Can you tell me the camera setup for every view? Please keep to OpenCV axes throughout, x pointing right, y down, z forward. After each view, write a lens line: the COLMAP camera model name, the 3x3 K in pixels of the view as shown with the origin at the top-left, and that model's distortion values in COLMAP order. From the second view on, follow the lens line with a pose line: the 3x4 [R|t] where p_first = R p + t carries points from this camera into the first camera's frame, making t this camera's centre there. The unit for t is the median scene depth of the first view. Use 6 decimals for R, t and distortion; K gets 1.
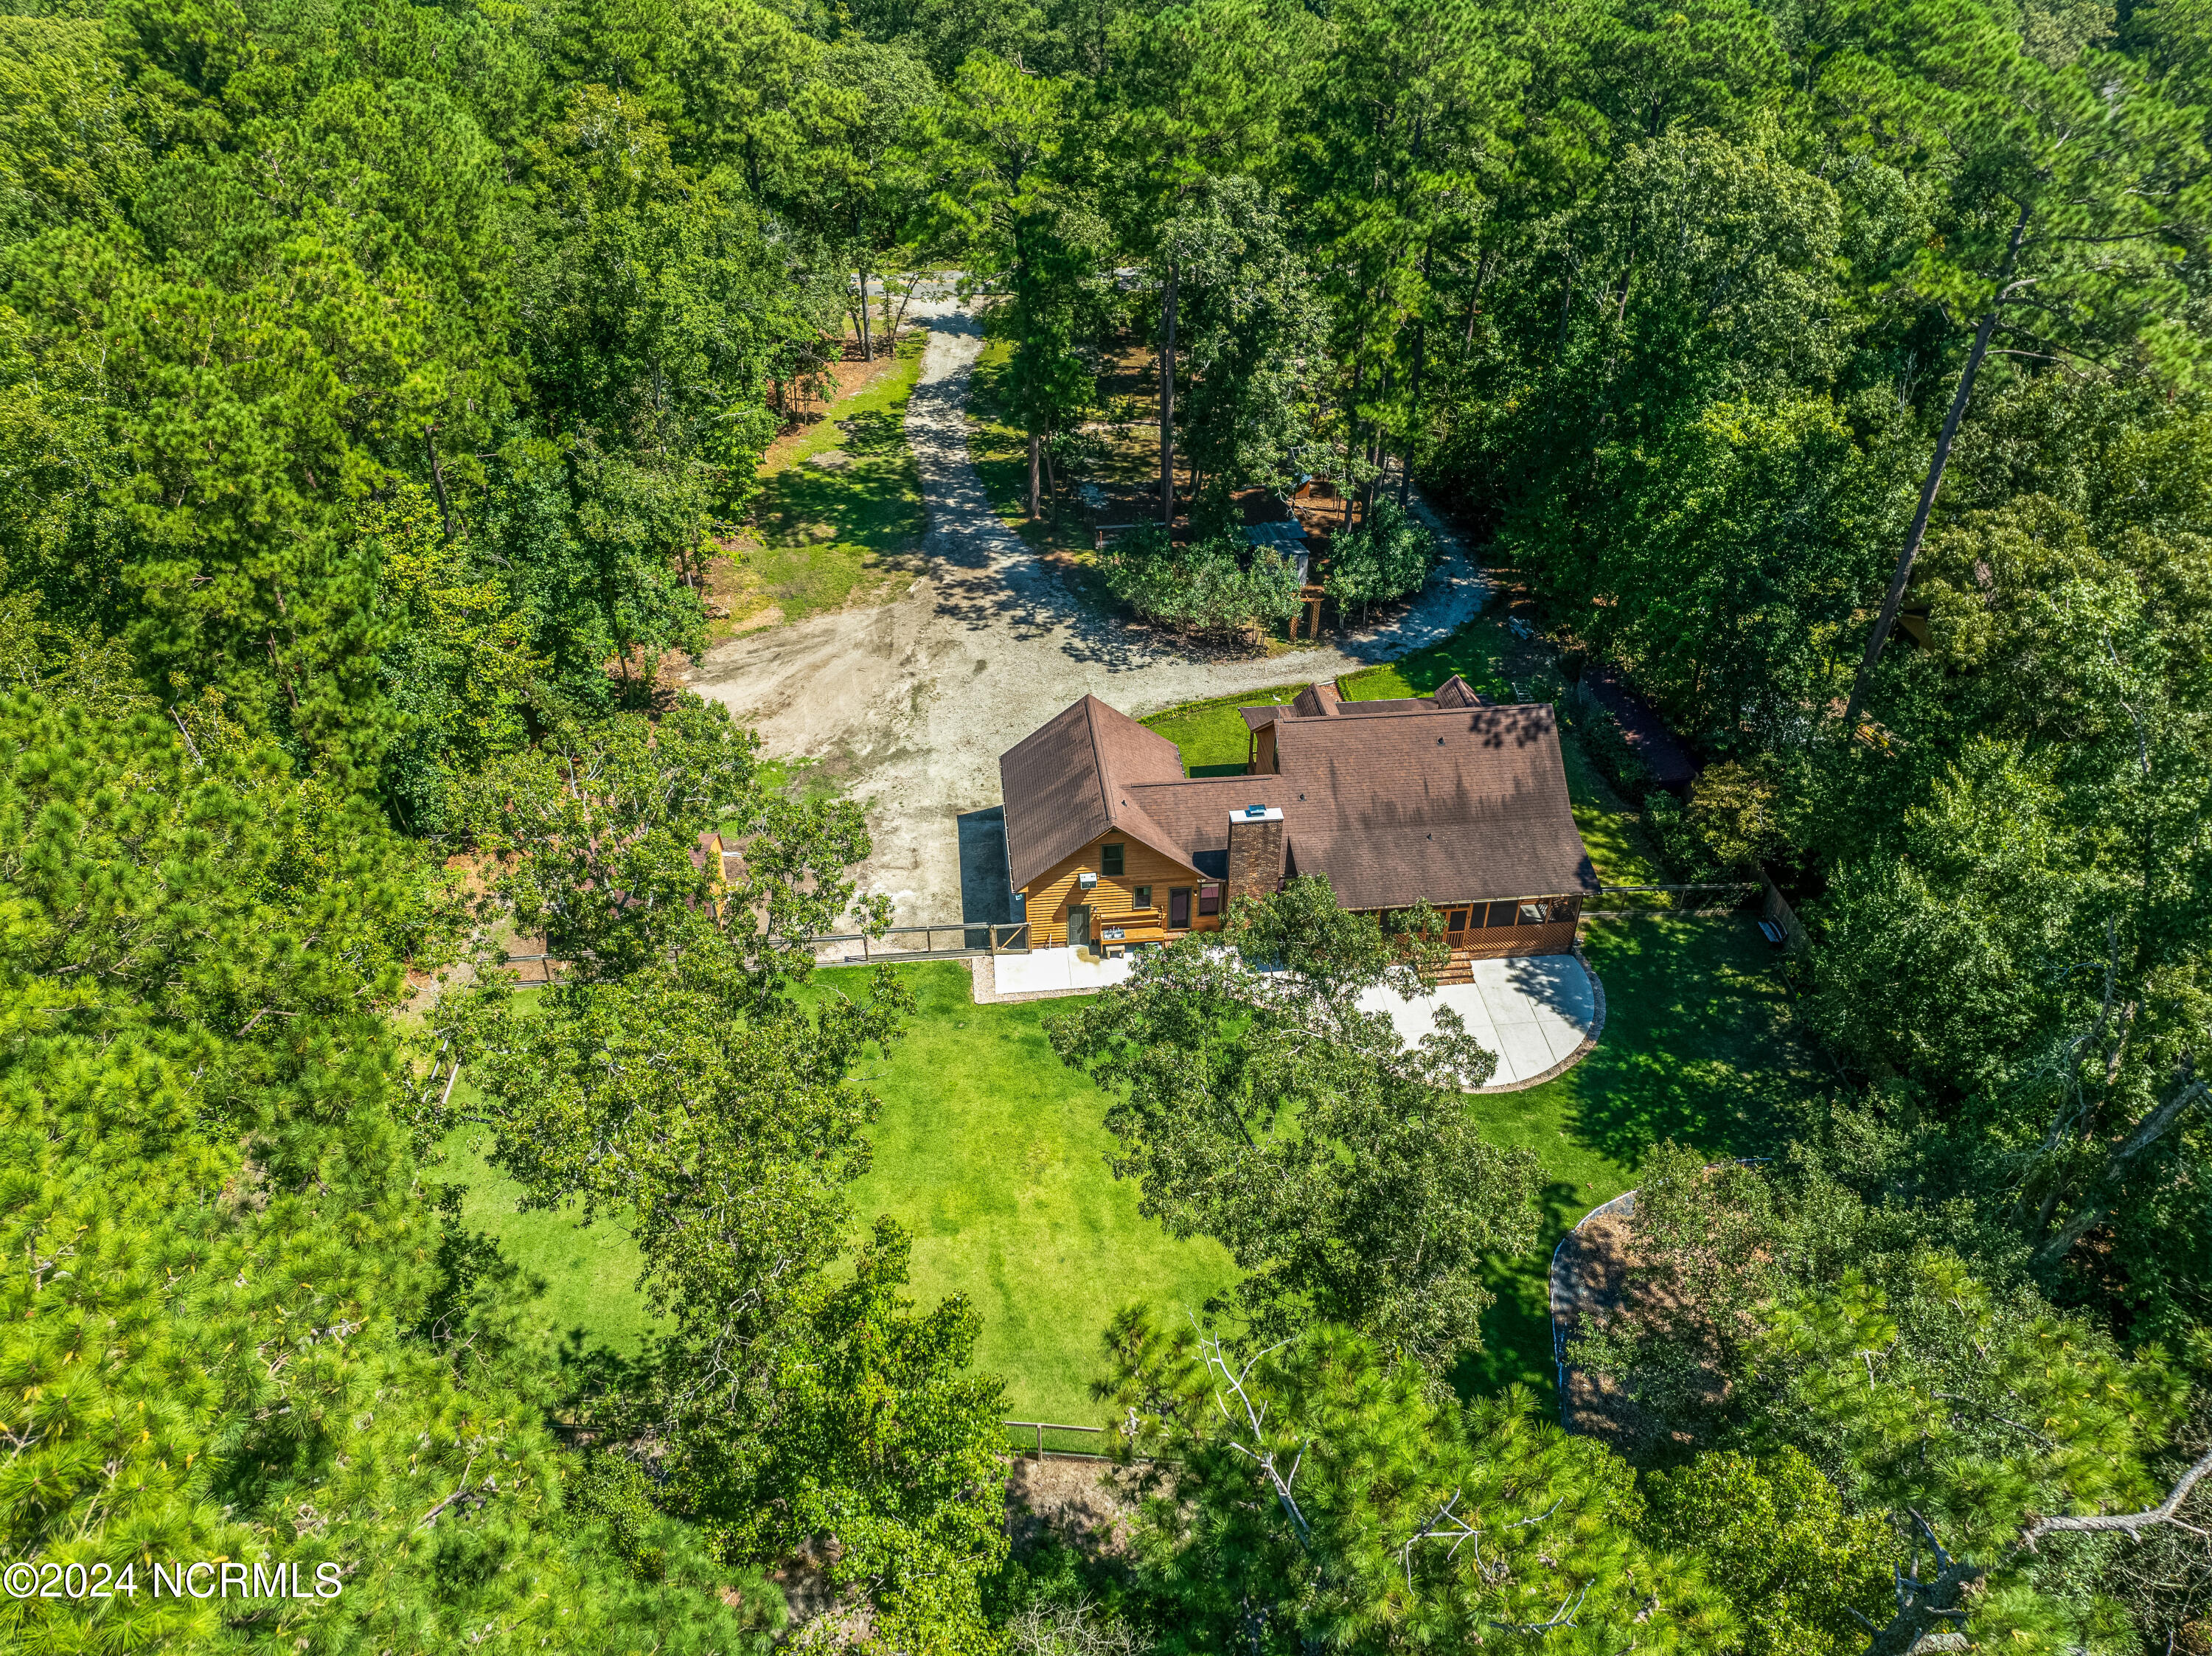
lens RADIAL K [[1557.1, 0, 1123.6], [0, 1557.1, 839.9], [0, 0, 1]] dist [-0.043062, 0.014254]
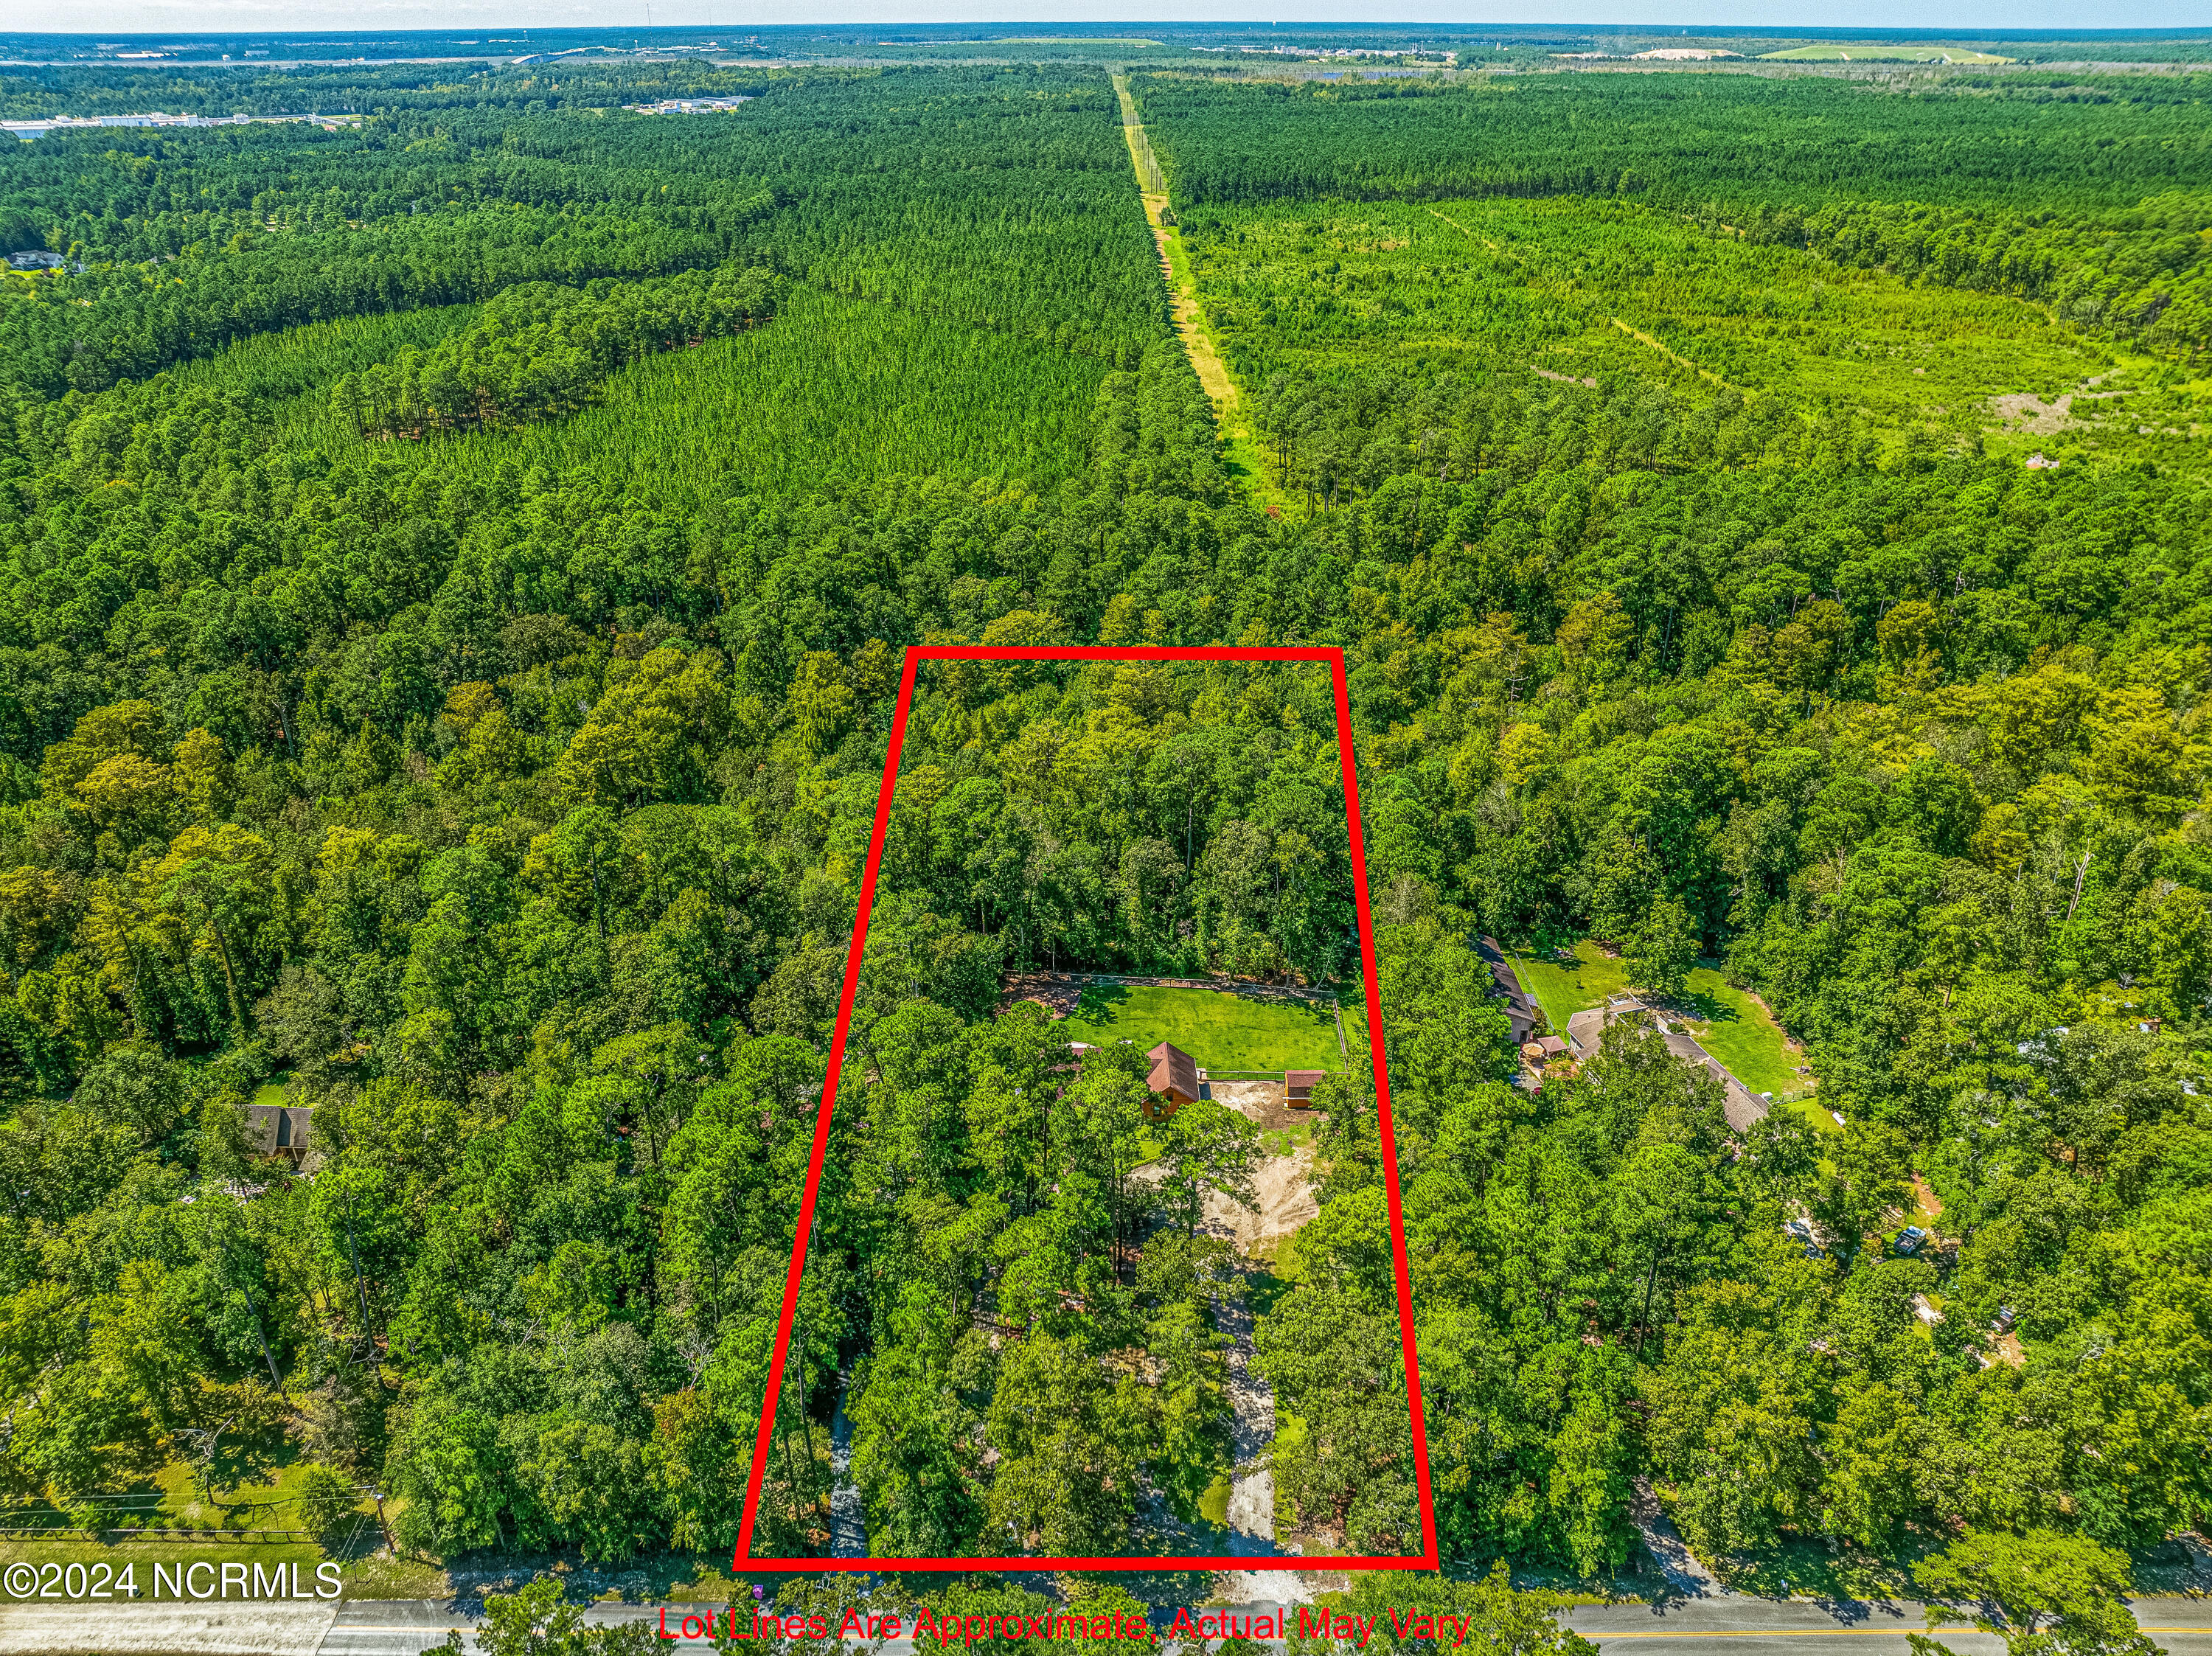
lens RADIAL K [[1557.1, 0, 1104.6], [0, 1557.1, 827.5], [0, 0, 1]] dist [-0.043062, 0.014254]
pose [[-0.995713, -0.039777, 0.083503, -0.099544], [0.058109, 0.433366, 0.899342, -2.365126], [-0.071961, 0.900340, -0.429197, 1.451040]]
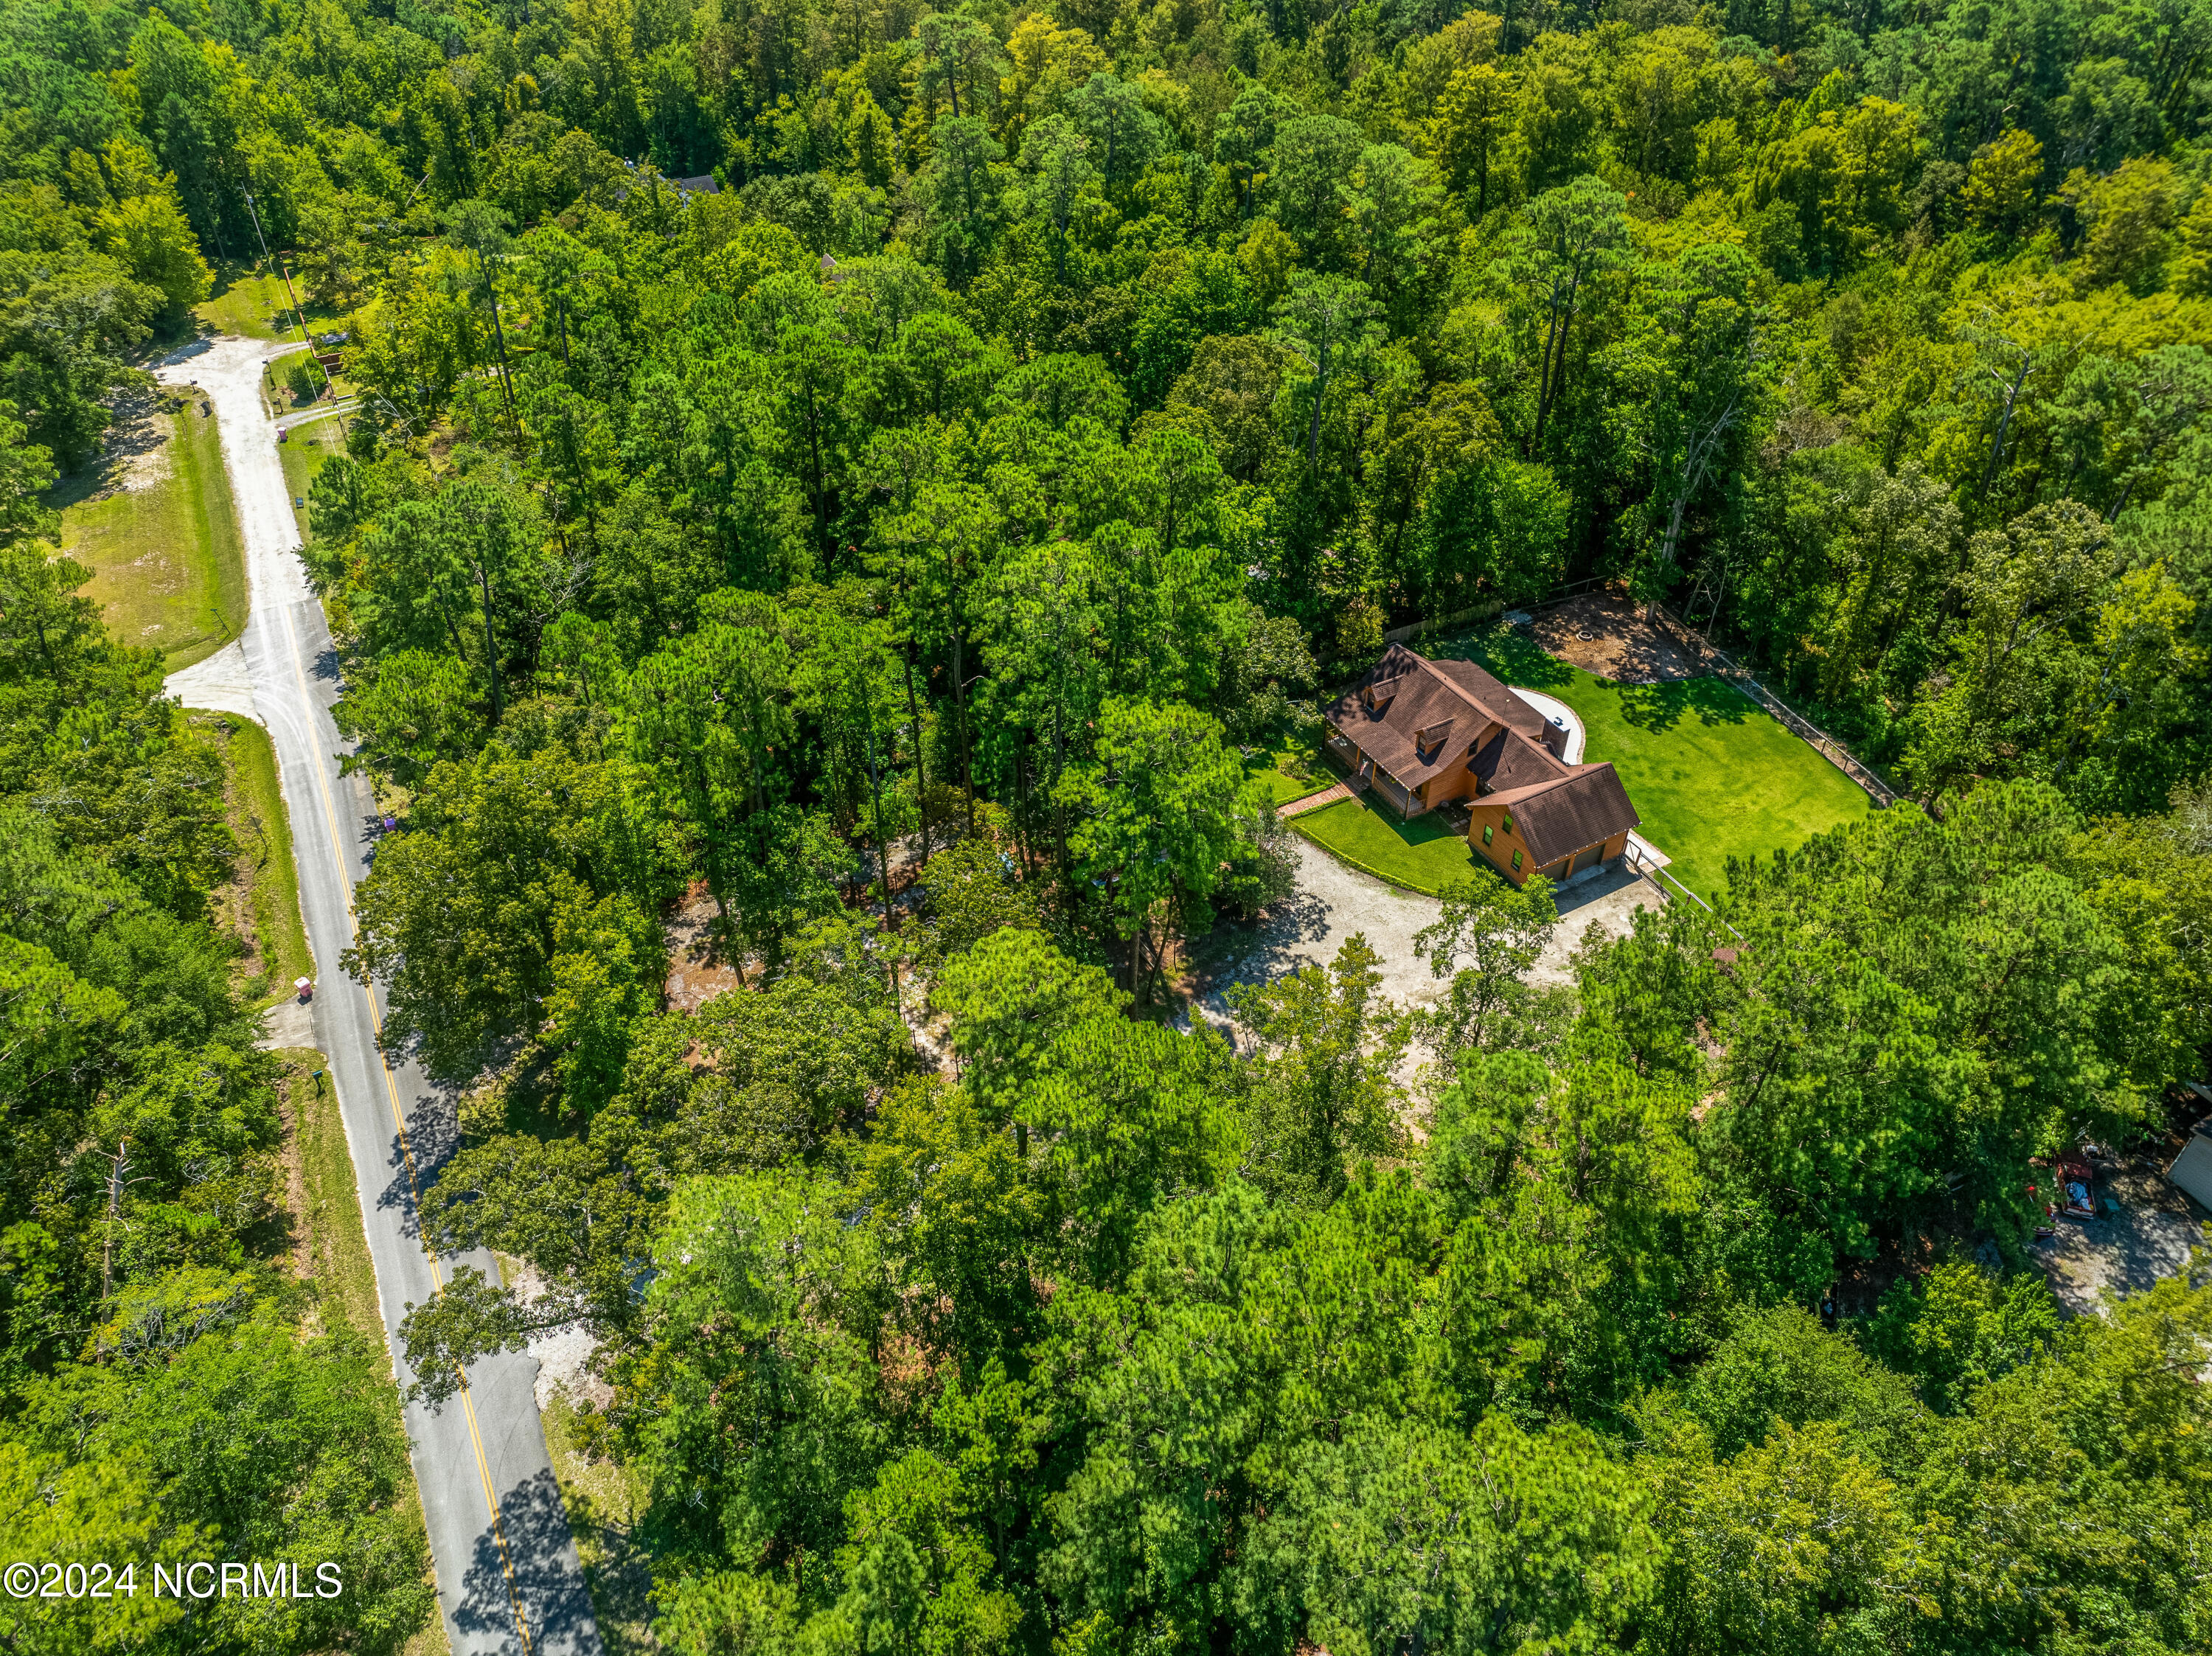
lens RADIAL K [[1557.1, 0, 1118.3], [0, 1557.1, 843.0], [0, 0, 1]] dist [-0.043062, 0.014254]
pose [[-0.395936, -0.600203, 0.694976, -0.806146], [0.538710, 0.461086, 0.705118, -1.138870], [-0.743657, 0.653572, 0.140774, 0.865719]]
